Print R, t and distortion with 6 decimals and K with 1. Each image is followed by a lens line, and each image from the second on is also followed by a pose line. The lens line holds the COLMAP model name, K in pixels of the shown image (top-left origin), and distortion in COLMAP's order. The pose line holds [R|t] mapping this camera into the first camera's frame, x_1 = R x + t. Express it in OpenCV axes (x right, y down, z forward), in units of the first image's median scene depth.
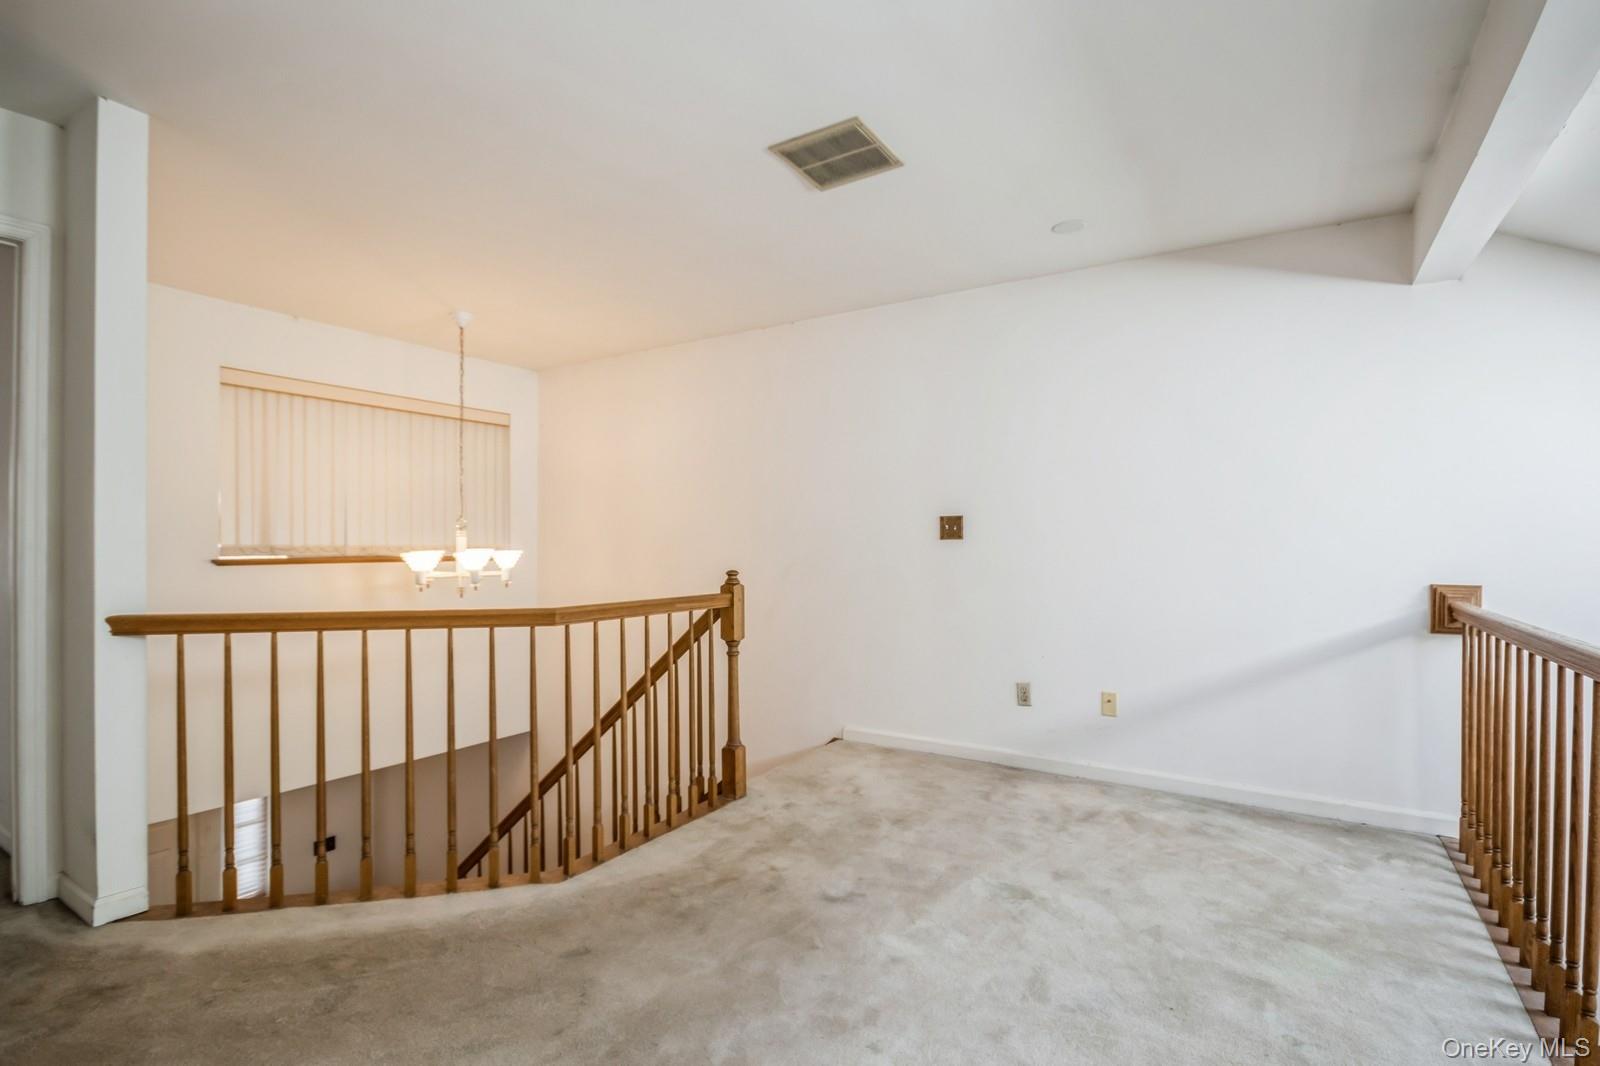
lens RADIAL K [[771.0, 0, 811.5], [0, 771.0, 544.2], [0, 0, 1]] dist [-0.055241, 0.037986]
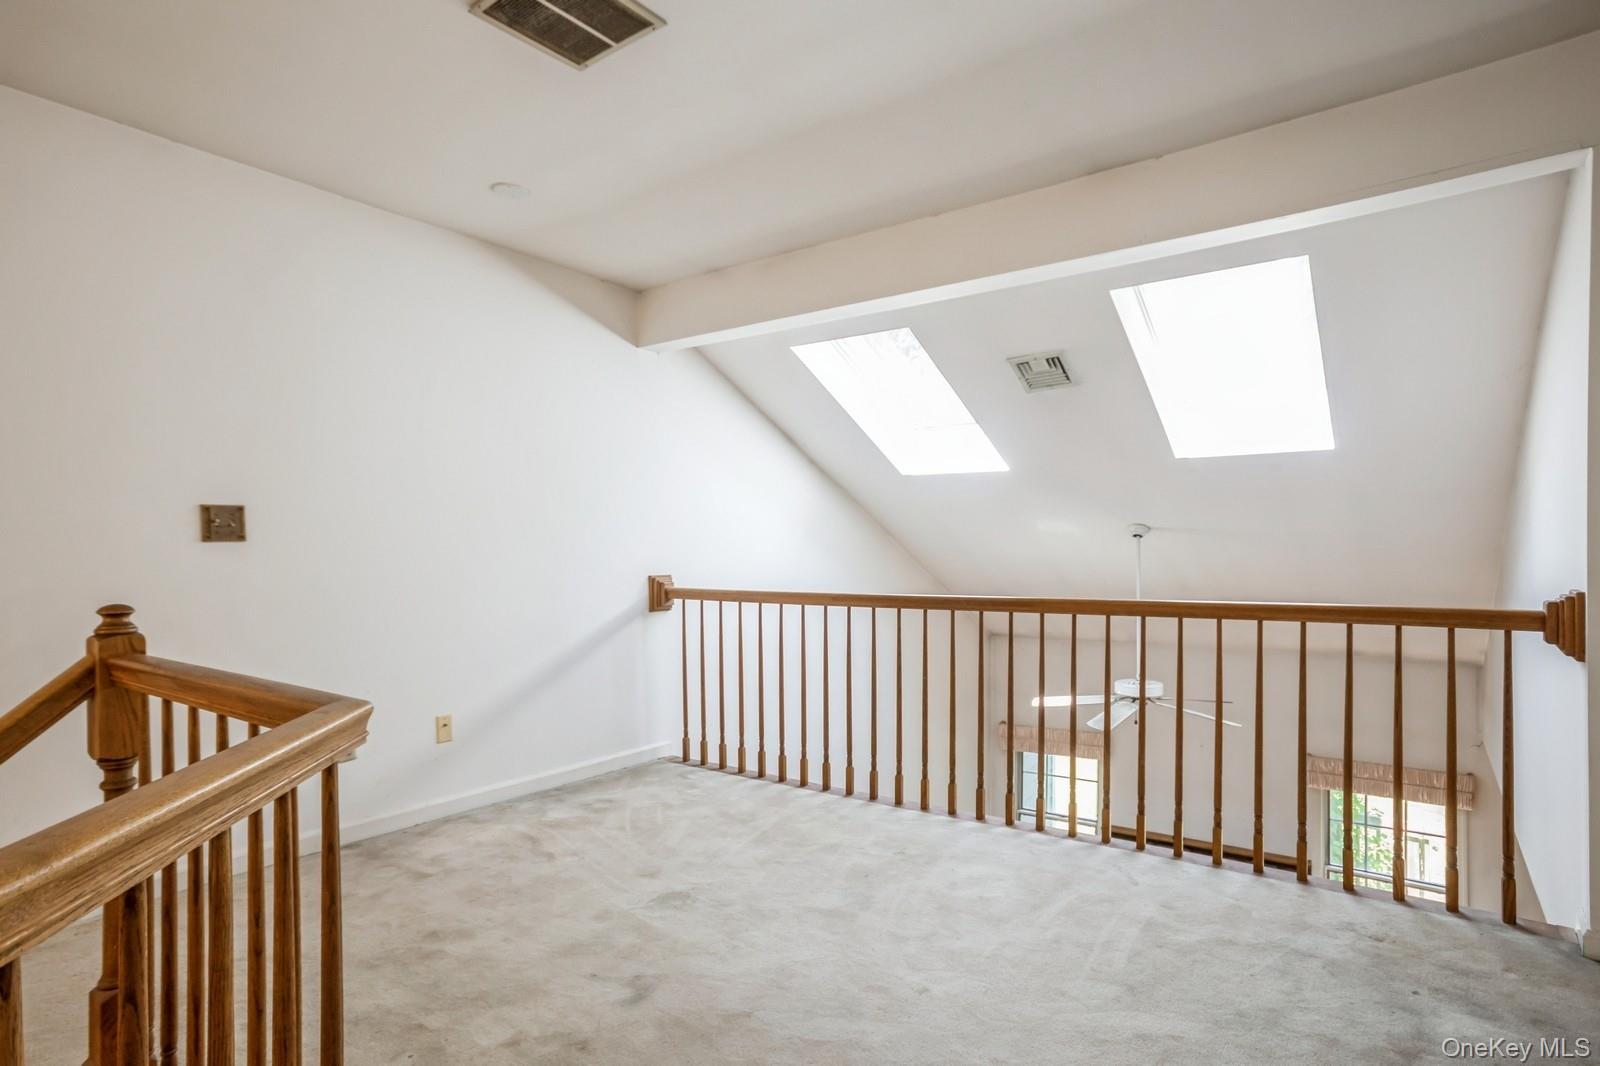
lens RADIAL K [[849.5, 0, 804.3], [0, 849.5, 557.3], [0, 0, 1]] dist [-0.020574, -0.000244]
pose [[0.052204, -0.014108, 0.998537, -0.656269], [0.006842, 0.999882, 0.013769, 0.001097], [-0.998613, 0.006113, 0.052295, 0.620971]]
